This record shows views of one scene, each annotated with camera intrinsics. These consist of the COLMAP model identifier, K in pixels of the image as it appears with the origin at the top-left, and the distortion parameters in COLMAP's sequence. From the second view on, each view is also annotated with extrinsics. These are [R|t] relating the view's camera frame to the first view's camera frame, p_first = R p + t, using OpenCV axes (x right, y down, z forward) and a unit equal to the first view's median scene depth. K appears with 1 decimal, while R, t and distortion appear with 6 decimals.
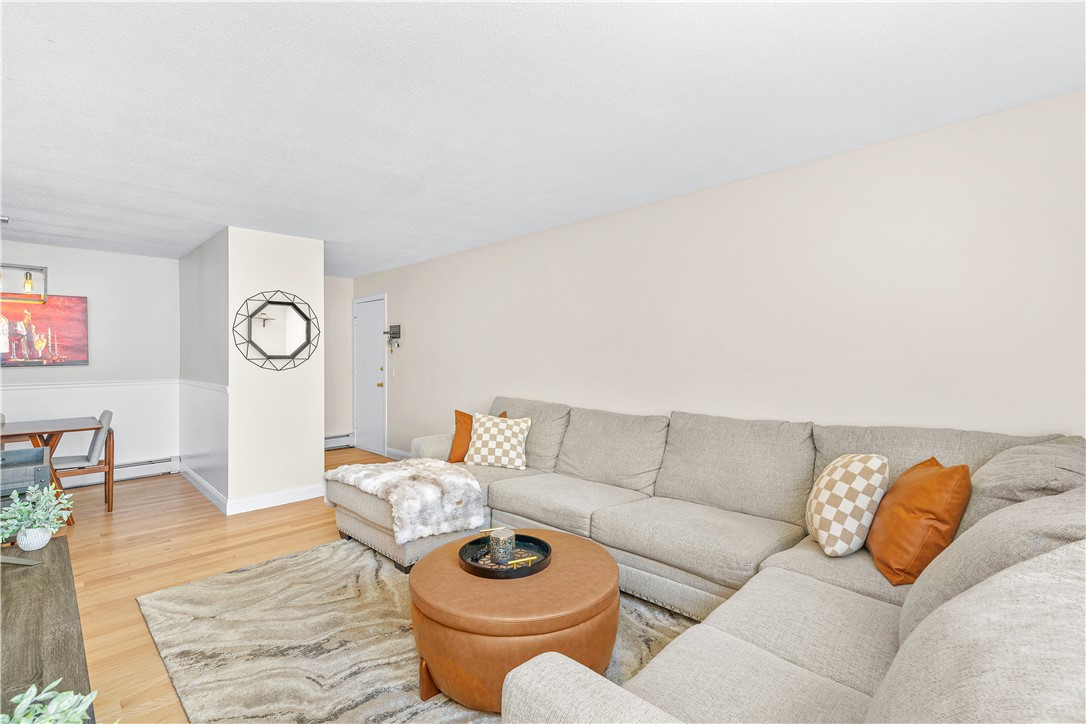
lens RADIAL K [[509.5, 0, 543.0], [0, 509.5, 362.0], [0, 0, 1]] dist [0.025330, -0.000038]
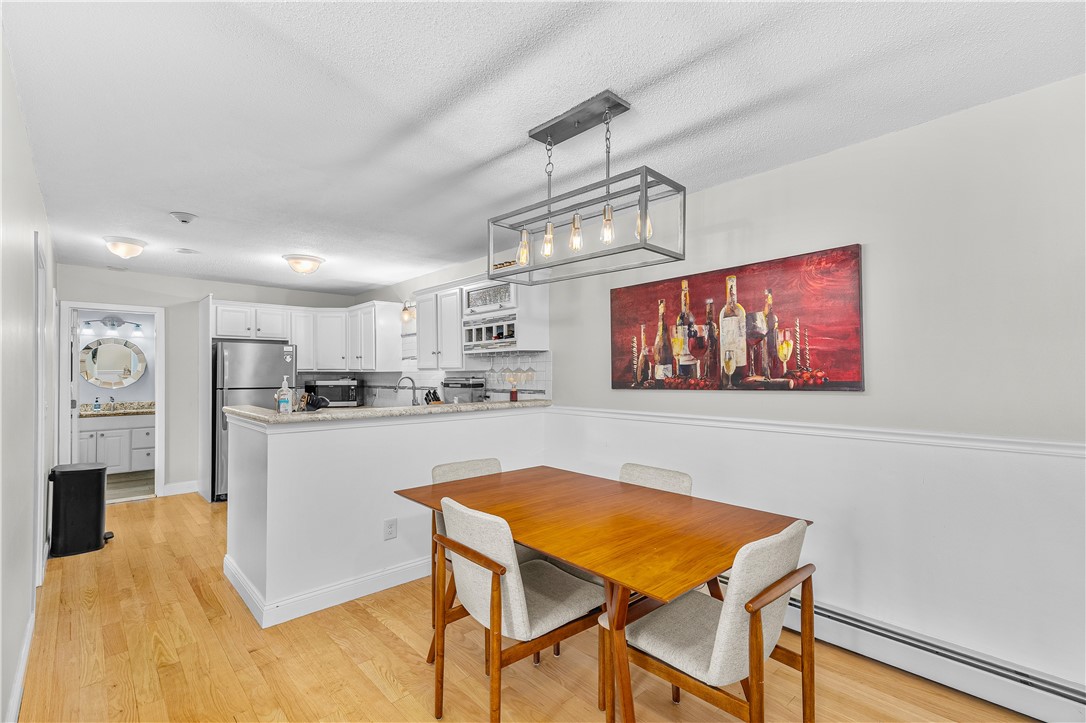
lens RADIAL K [[488.9, 0, 539.5], [0, 488.9, 368.2], [0, 0, 1]] dist [0.024400, 0.000094]
pose [[-0.044422, -0.003502, -0.999007, -0.444369], [-0.006604, 0.999973, -0.003212, -0.011744], [0.998991, 0.006455, -0.044444, 0.766991]]
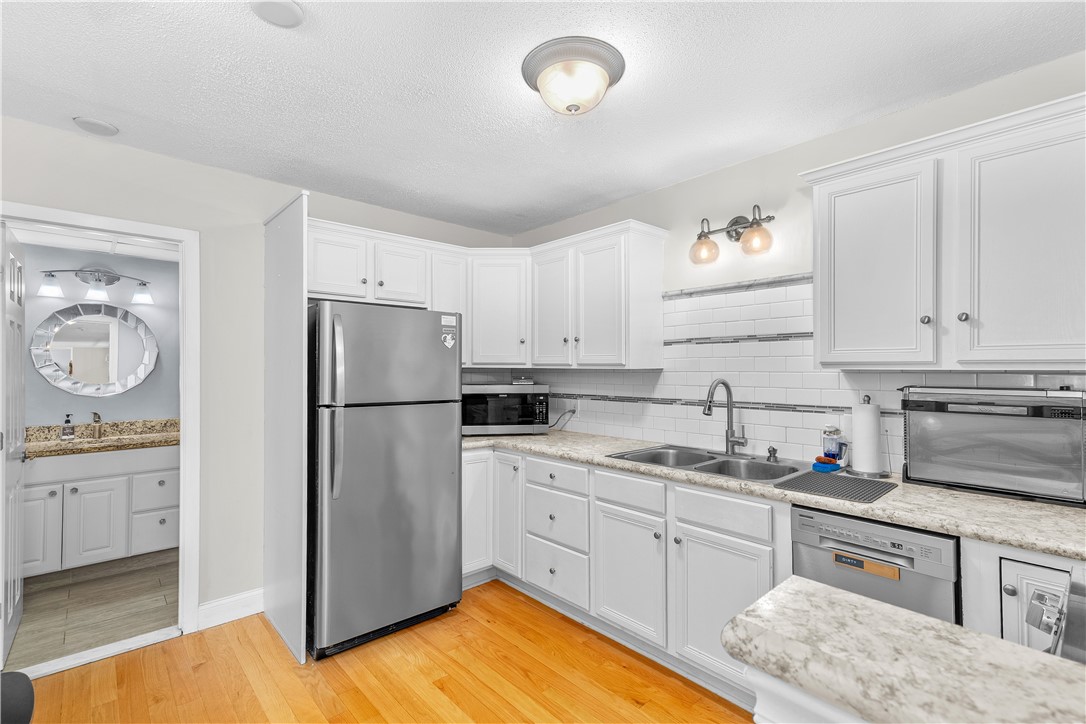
lens RADIAL K [[488.9, 0, 539.5], [0, 488.9, 368.7], [0, 0, 1]] dist [0.024400, 0.000094]
pose [[-0.052158, 0.006132, -0.998620, -1.004032], [-0.011996, 0.999905, 0.006767, -0.007611], [0.998567, 0.012332, -0.052079, 0.272451]]
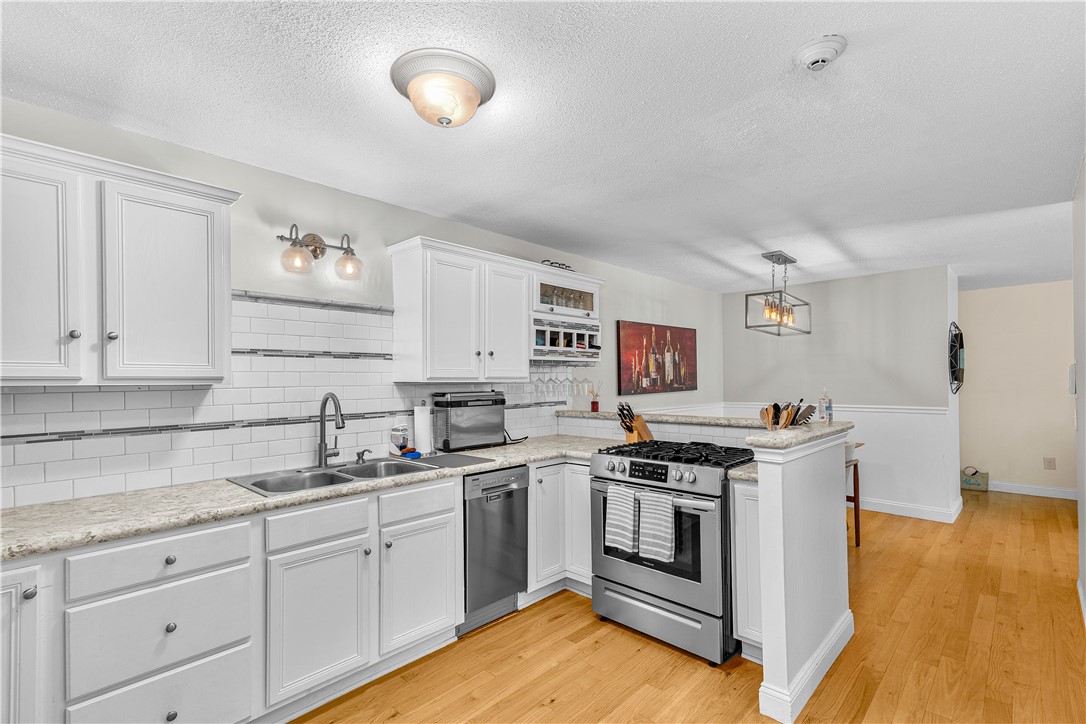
lens RADIAL K [[499.6, 0, 541.4], [0, 499.6, 378.4], [0, 0, 1]] dist [0.020390, -0.000001]
pose [[0.999783, -0.006961, 0.019653, -1.286060], [0.007361, 0.999766, -0.020331, 0.000332], [-0.019507, 0.020472, 0.999600, -0.073213]]
